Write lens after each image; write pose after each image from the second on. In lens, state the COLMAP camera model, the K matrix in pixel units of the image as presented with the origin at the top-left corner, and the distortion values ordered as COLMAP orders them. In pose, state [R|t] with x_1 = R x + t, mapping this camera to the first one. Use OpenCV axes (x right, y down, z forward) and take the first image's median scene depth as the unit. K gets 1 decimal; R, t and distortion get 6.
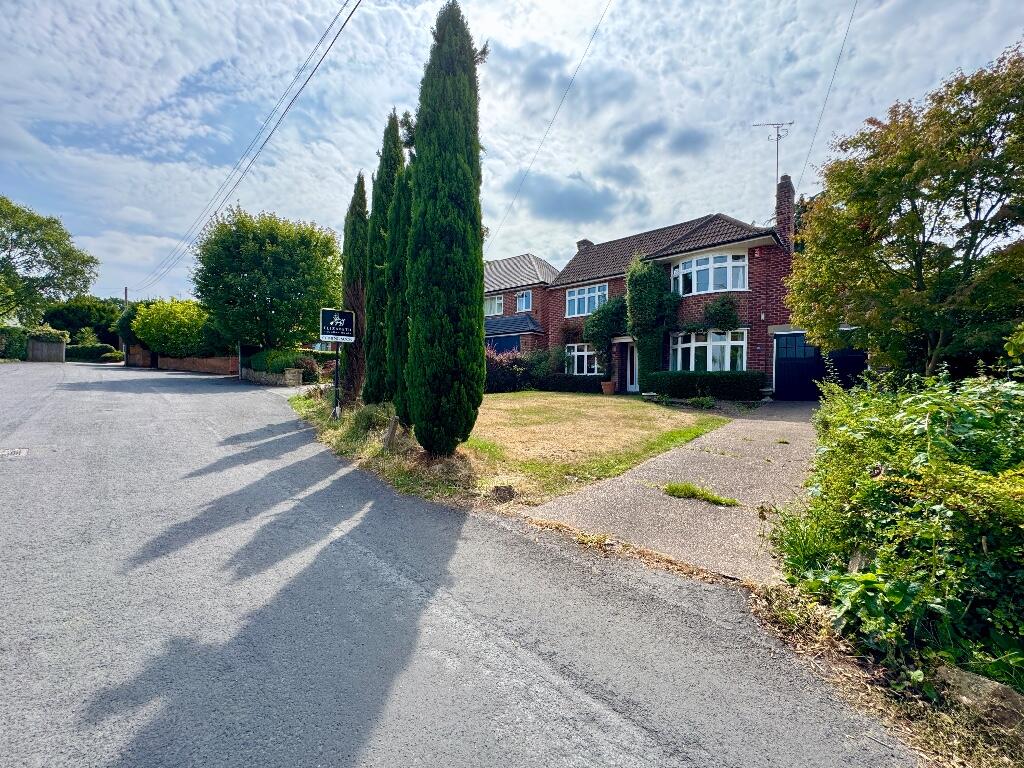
lens RADIAL K [[410.1, 0, 512.3], [0, 410.1, 379.0], [0, 0, 1]] dist [-0.006455, 0.001059]
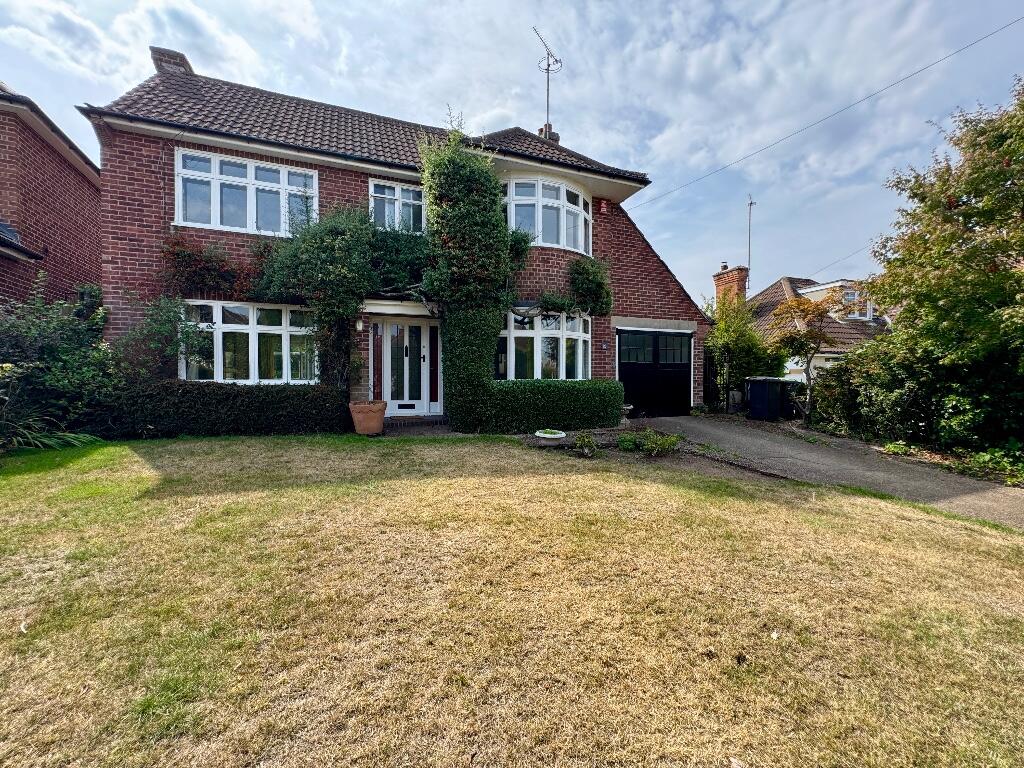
lens RADIAL K [[410.1, 0, 507.3], [0, 410.1, 386.7], [0, 0, 1]] dist [-0.006455, 0.001059]
pose [[0.445526, -0.027917, 0.894833, -0.087937], [-0.006568, 0.999385, 0.034449, -0.028035], [-0.895245, -0.021225, 0.445069, 0.768728]]
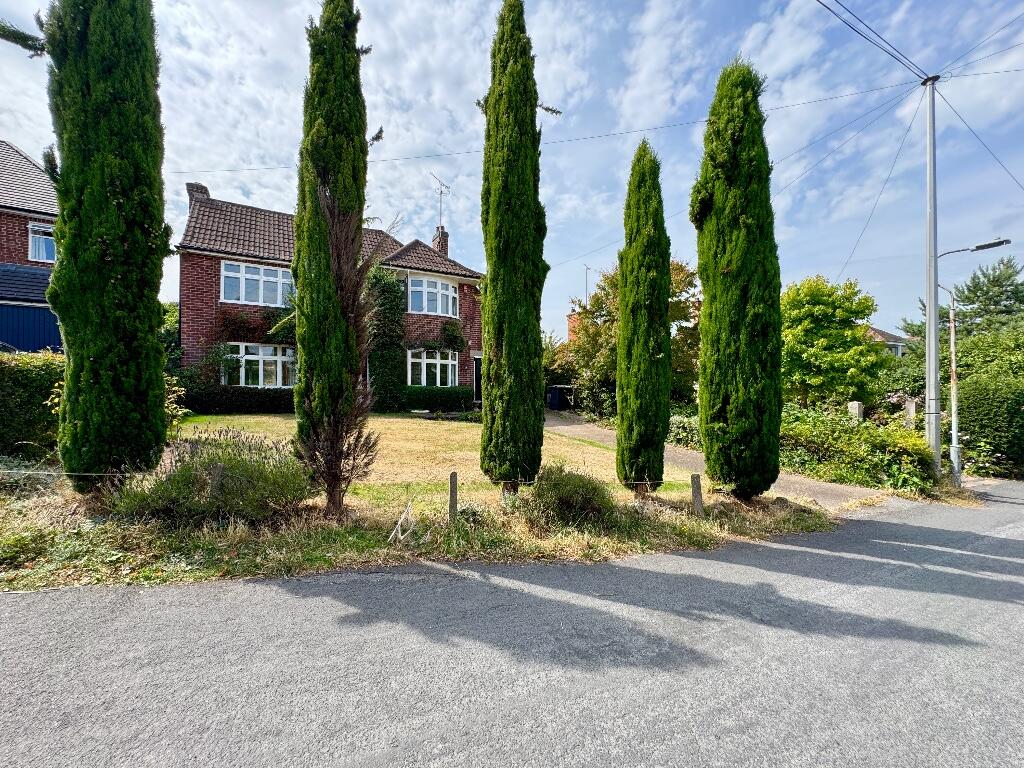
lens RADIAL K [[410.1, 0, 506.3], [0, 410.1, 384.5], [0, 0, 1]] dist [-0.006455, 0.001059]
pose [[0.302104, -0.000651, 0.953275, -0.488116], [-0.010684, 0.999935, 0.004069, -0.029415], [-0.953215, -0.011414, 0.302077, 0.471589]]
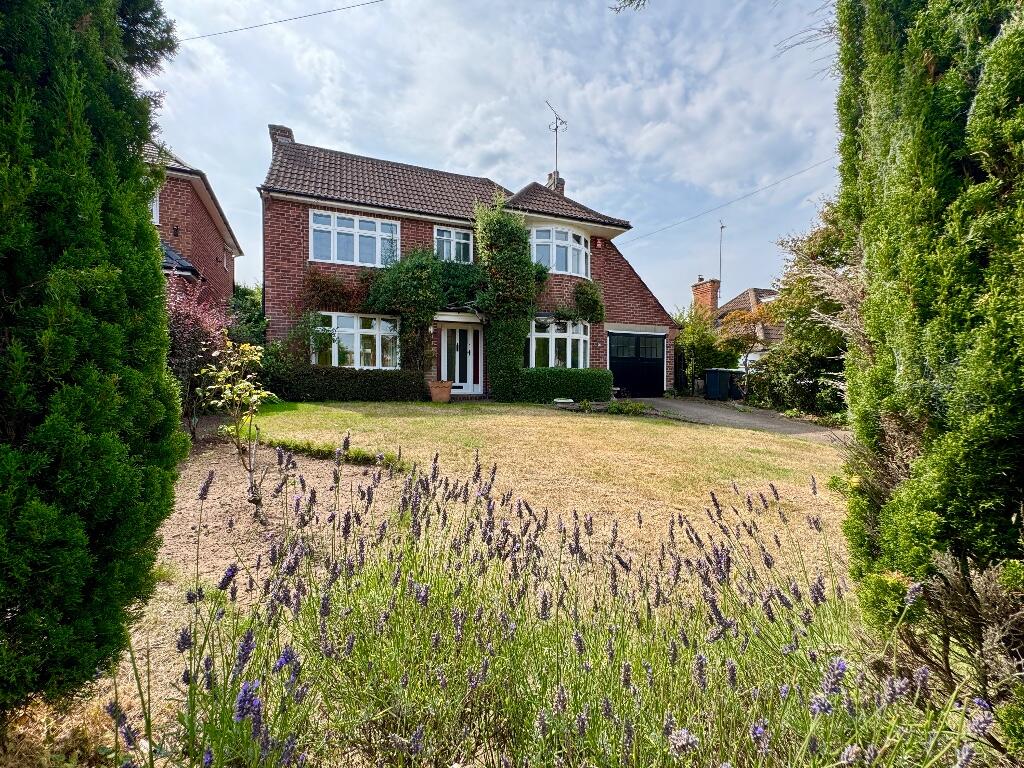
lens RADIAL K [[410.1, 0, 506.7], [0, 410.1, 384.0], [0, 0, 1]] dist [-0.006455, 0.001059]
pose [[0.439314, -0.022001, 0.898064, -0.320889], [-0.010373, 0.999509, 0.029560, -0.009948], [-0.898274, -0.022302, 0.438870, 0.710395]]
